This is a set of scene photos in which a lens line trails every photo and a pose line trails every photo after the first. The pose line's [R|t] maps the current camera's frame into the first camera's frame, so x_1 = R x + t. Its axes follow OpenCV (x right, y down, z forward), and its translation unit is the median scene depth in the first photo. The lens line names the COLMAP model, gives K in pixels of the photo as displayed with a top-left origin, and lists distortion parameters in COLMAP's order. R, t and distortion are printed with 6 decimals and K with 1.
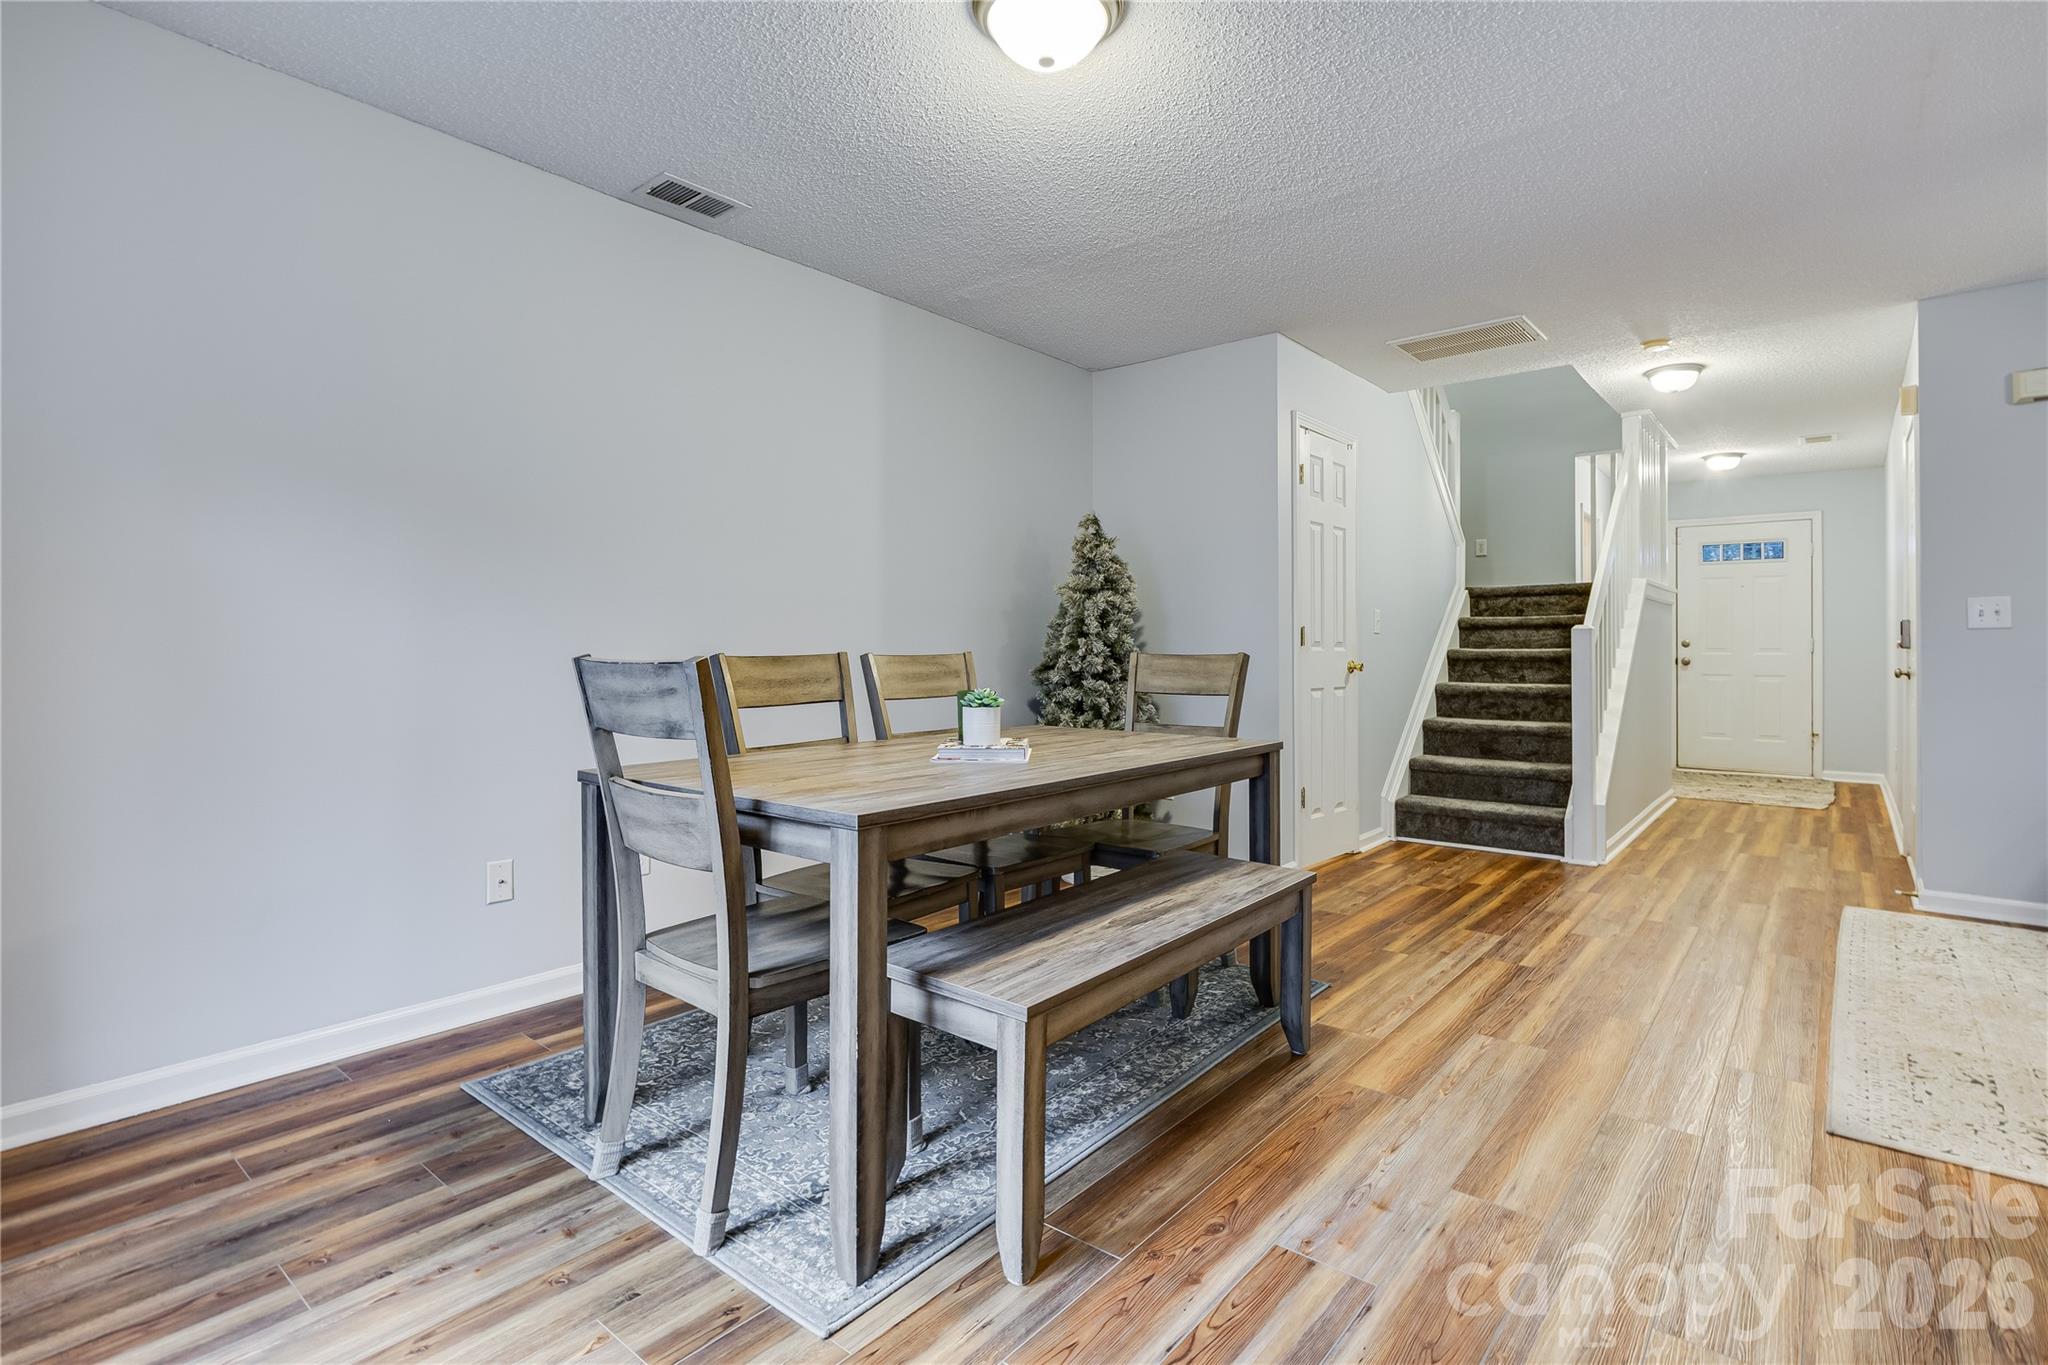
lens RADIAL K [[994.2, 0, 1019.3], [0, 994.2, 644.5], [0, 0, 1]] dist [-0.001907, -0.000453]
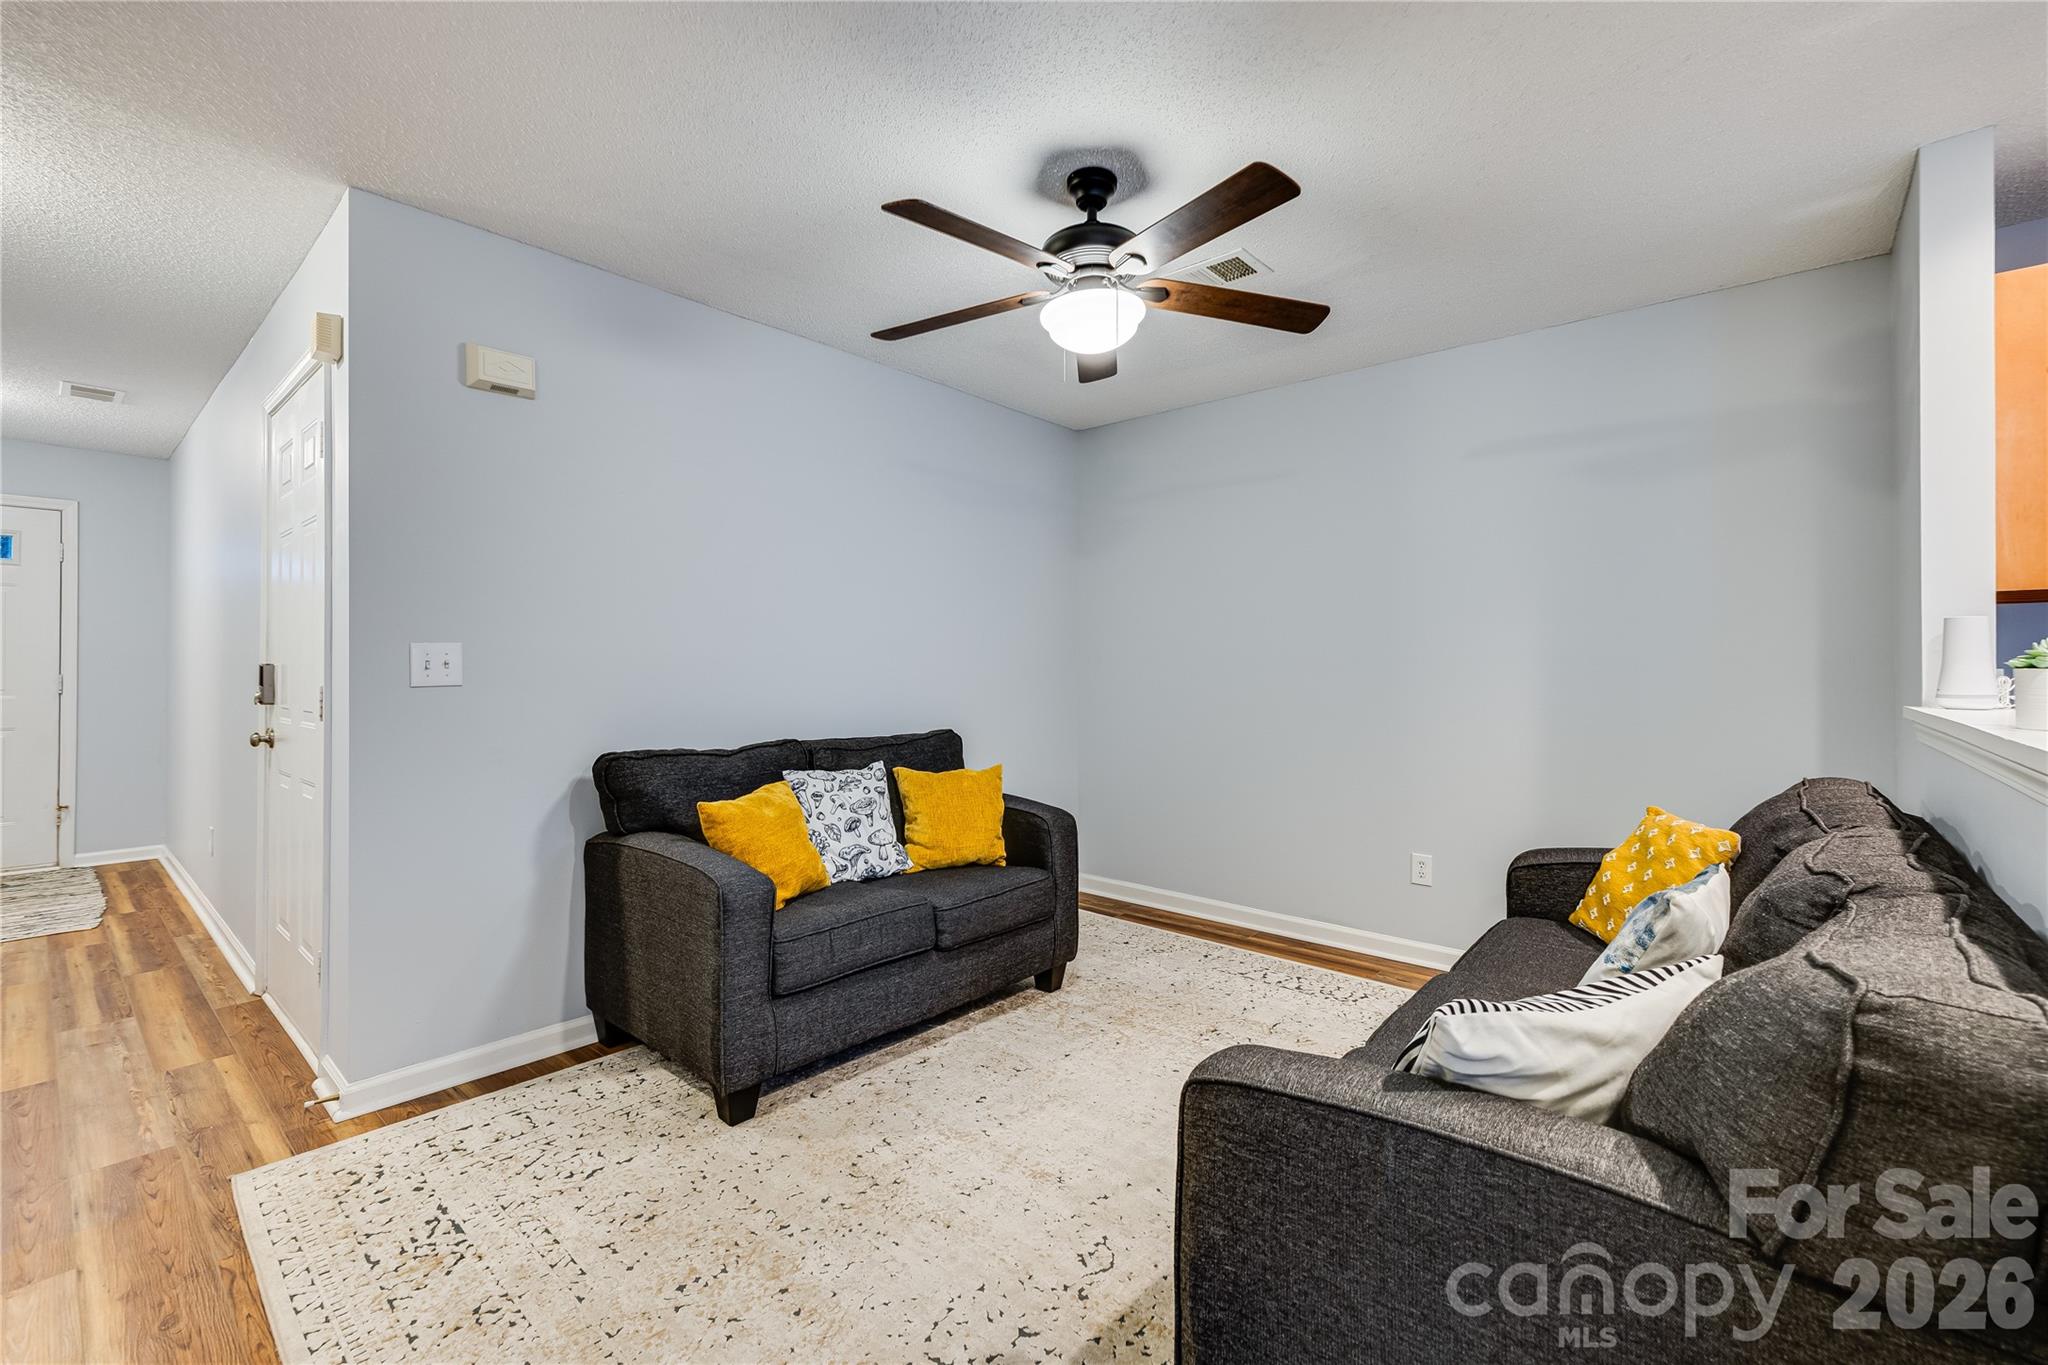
lens RADIAL K [[864.1, 0, 1019.7], [0, 864.1, 658.8], [0, 0, 1]] dist [0.003874, 0.000427]
pose [[0.024239, 0.007076, 0.999681, 0.262871], [-0.005552, 0.999960, -0.006944, -0.025234], [-0.999691, -0.005382, 0.024278, 0.411402]]
